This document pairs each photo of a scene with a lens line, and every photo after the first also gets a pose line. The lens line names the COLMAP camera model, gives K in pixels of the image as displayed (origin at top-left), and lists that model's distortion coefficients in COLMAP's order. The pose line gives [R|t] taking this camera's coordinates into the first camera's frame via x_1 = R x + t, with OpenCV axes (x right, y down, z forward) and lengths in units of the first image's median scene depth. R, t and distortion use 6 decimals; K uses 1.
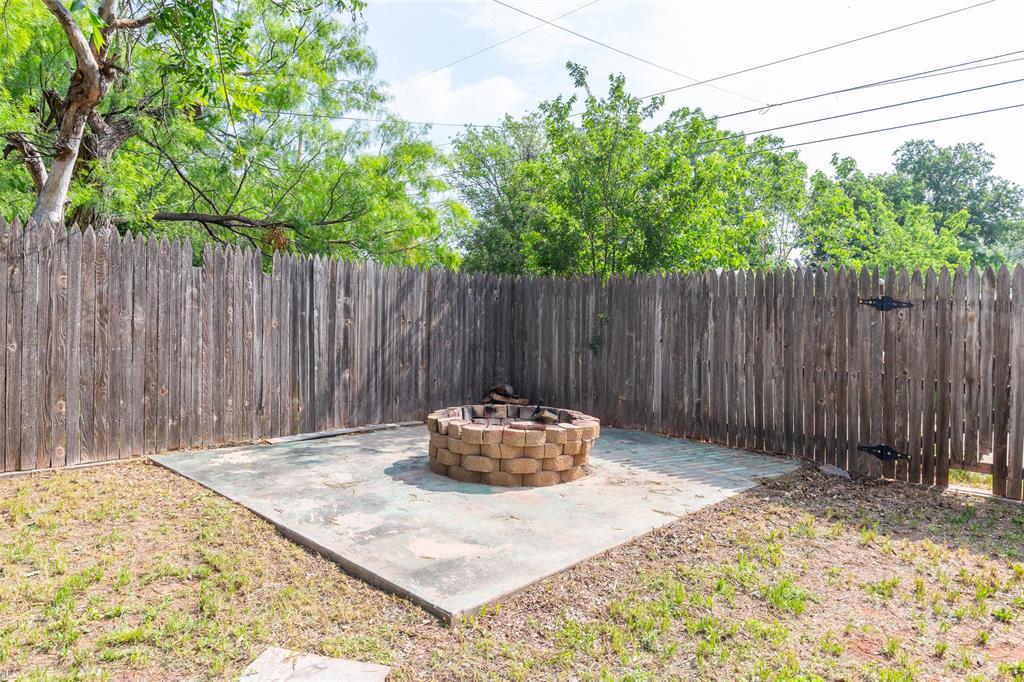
lens RADIAL K [[638.6, 0, 494.4], [0, 638.6, 320.8], [0, 0, 1]] dist [0.001728, 0.000697]
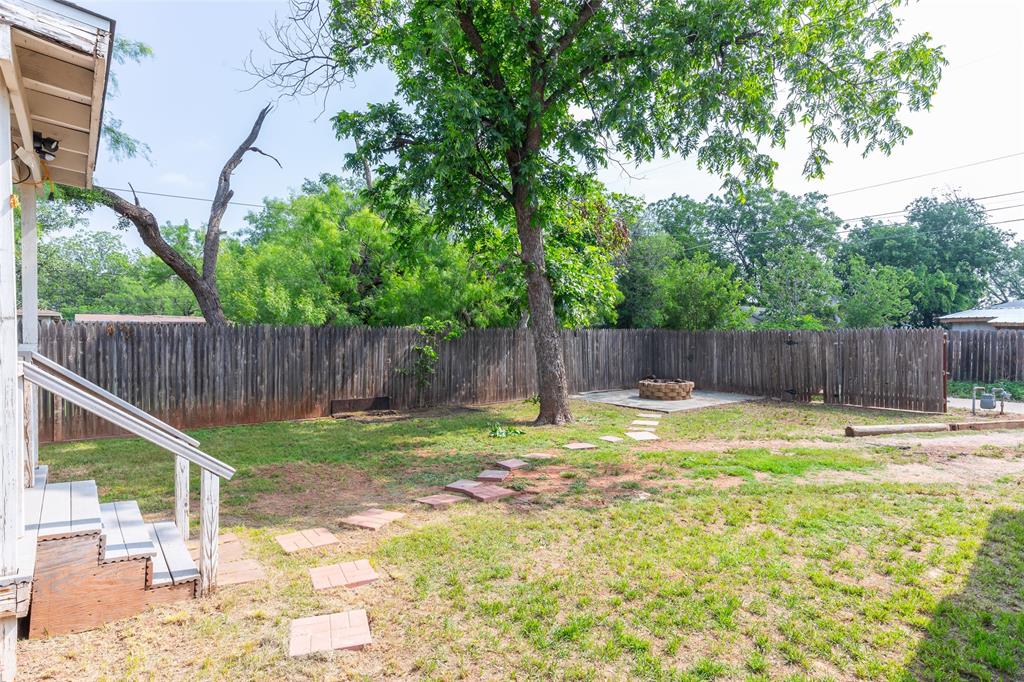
lens RADIAL K [[571.1, 0, 498.4], [0, 571.1, 337.7], [0, 0, 1]] dist [0.005479, 0.000903]
pose [[0.988996, -0.031308, -0.144592, -0.317469], [0.032079, 0.999481, 0.003002, -0.089180], [0.144423, -0.007607, 0.989487, -1.631320]]
